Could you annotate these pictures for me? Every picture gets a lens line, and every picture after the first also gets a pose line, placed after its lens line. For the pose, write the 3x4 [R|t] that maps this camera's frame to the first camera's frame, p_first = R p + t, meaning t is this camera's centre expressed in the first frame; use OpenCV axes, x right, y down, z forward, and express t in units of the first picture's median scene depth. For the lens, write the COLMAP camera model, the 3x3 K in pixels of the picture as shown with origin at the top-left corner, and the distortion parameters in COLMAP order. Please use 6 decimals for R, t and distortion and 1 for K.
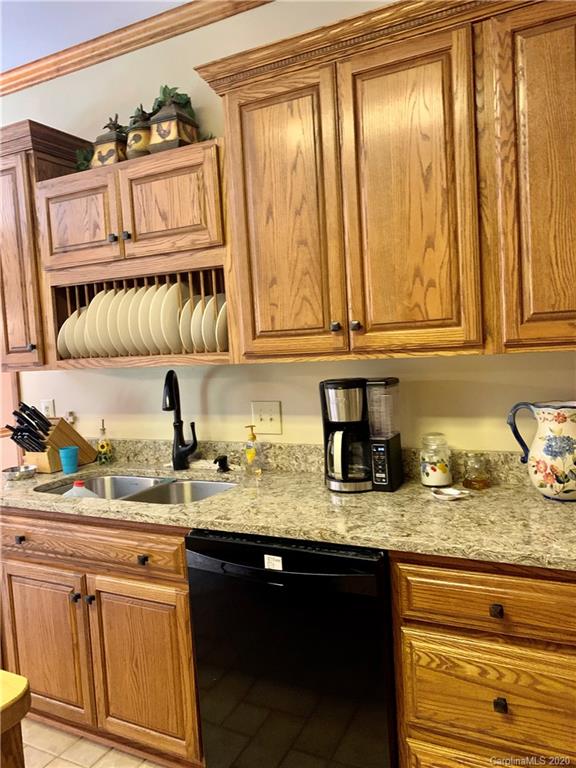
lens RADIAL K [[591.5, 0, 288.0], [0, 591.5, 384.0], [0, 0, 1]] dist [0.059205, -0.064641]
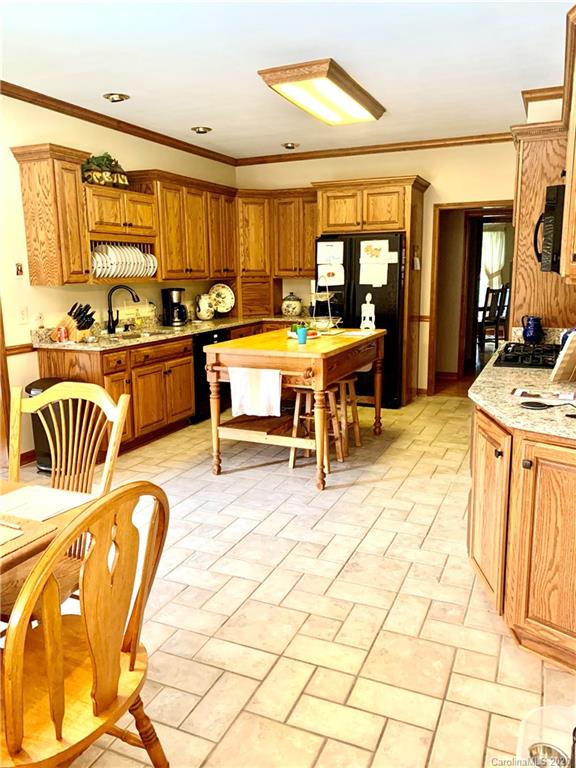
lens RADIAL K [[592.2, 0, 288.0], [0, 592.2, 384.0], [0, 0, 1]] dist [0.070430, -0.128013]
pose [[-0.057802, -0.129909, 0.989840, -2.665450], [0.087453, 0.987027, 0.134646, 0.103742], [-0.994490, 0.094347, -0.045691, 0.551571]]
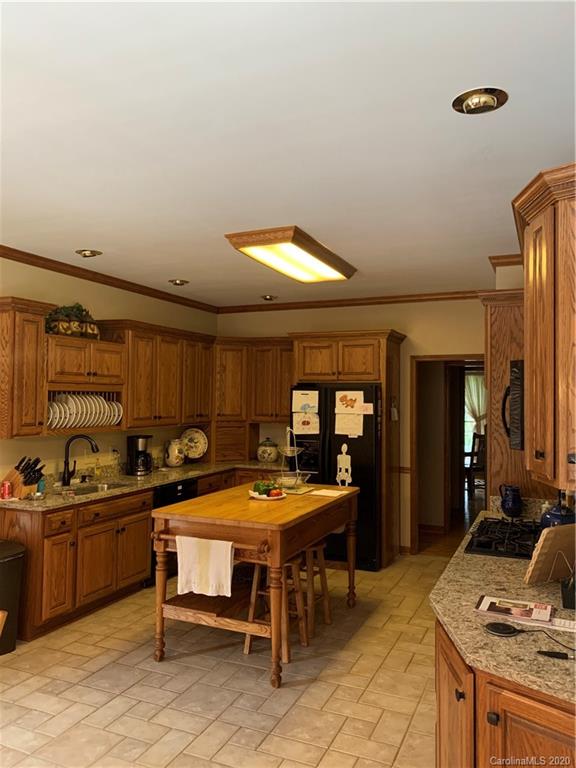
lens RADIAL K [[591.5, 0, 288.0], [0, 591.5, 384.0], [0, 0, 1]] dist [0.059205, -0.064641]
pose [[-0.060491, 0.078681, 0.995063, -2.532728], [0.066223, 0.995008, -0.074651, 0.005880], [-0.995970, 0.061381, -0.065400, 0.420023]]
